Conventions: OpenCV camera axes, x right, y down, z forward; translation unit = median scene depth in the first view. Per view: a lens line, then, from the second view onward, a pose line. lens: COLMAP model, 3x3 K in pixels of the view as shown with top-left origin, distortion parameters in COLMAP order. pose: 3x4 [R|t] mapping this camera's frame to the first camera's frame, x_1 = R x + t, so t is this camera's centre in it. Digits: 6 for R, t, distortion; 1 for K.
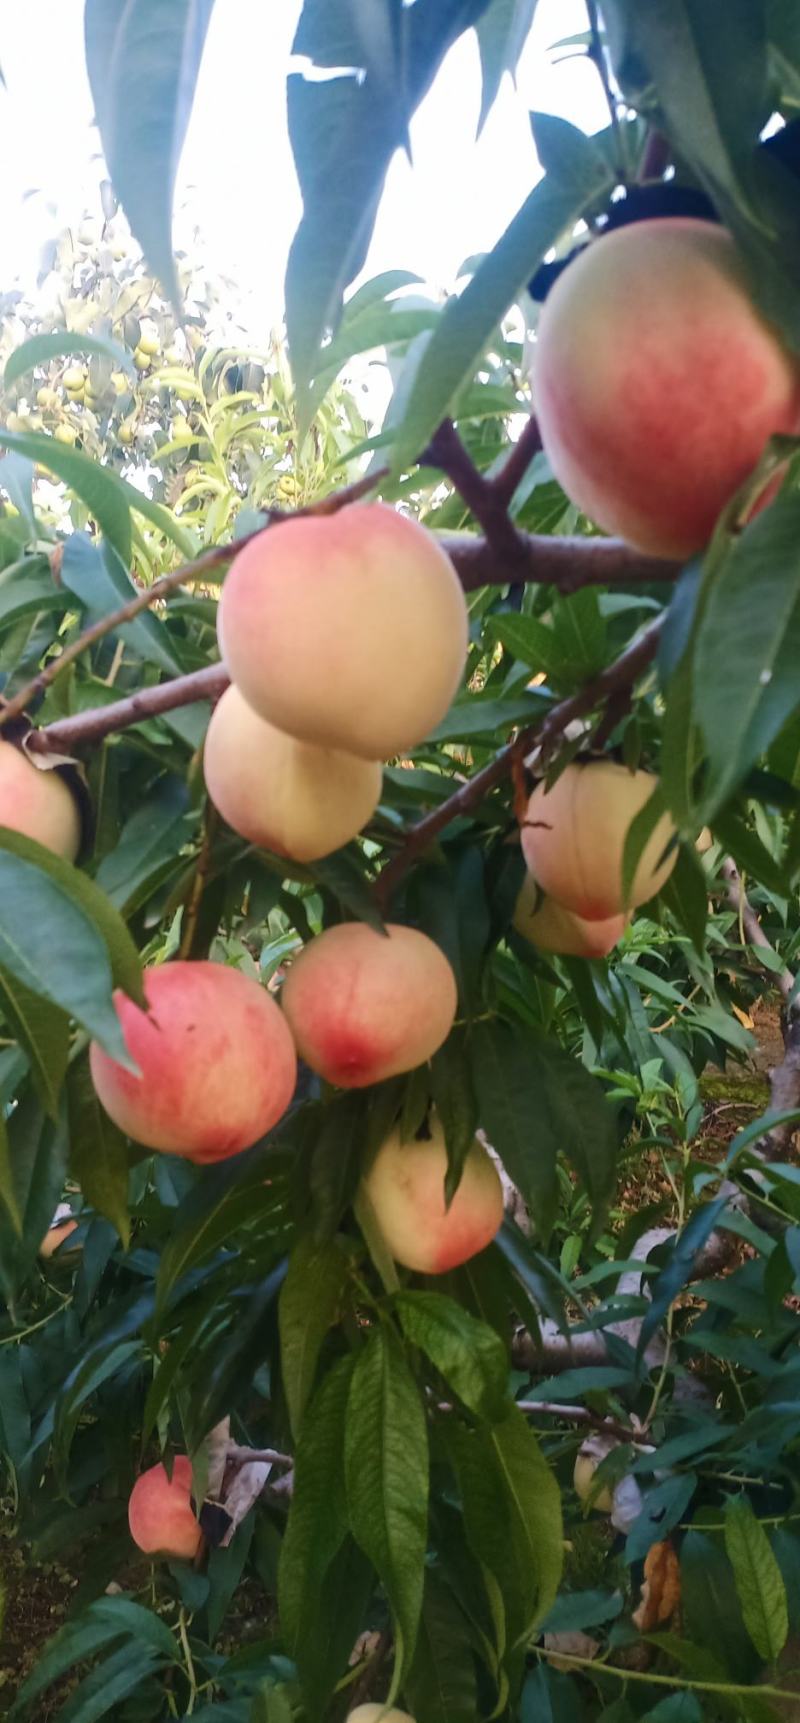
lens RADIAL K [[1455.3, 0, 349.3], [0, 1455.3, 858.9], [0, 0, 1]] dist [0.133672, -0.281664]
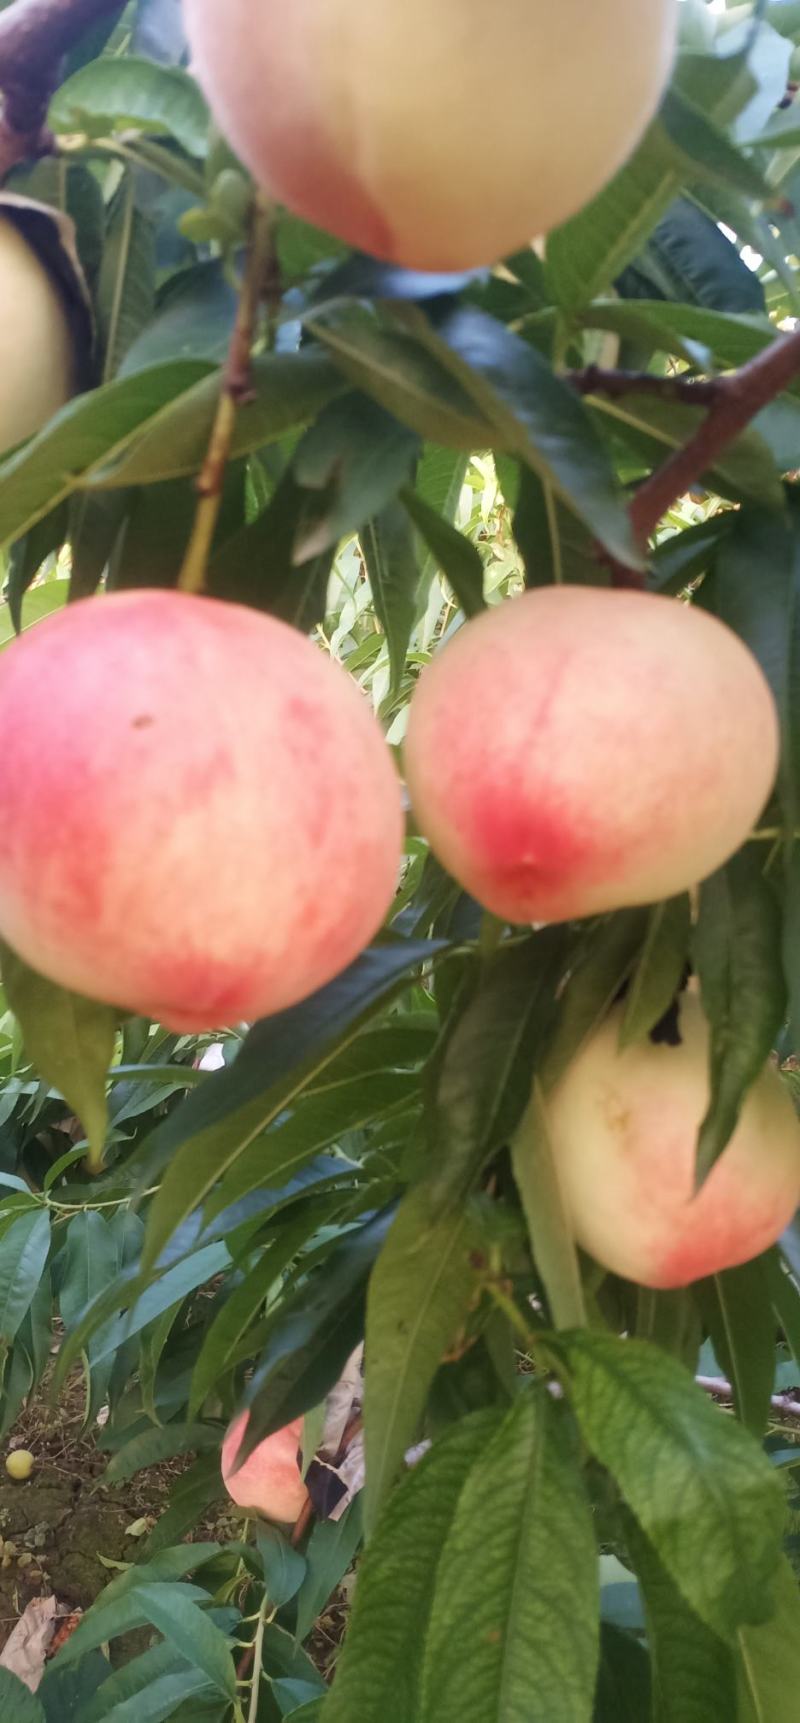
lens RADIAL K [[1455.3, 0, 349.3], [0, 1455.3, 858.9], [0, 0, 1]] dist [0.133672, -0.281664]
pose [[0.977912, 0.118225, -0.172368, 0.025262], [-0.101845, 0.989661, 0.100990, 0.092880], [0.182525, -0.081204, 0.979842, 0.514505]]
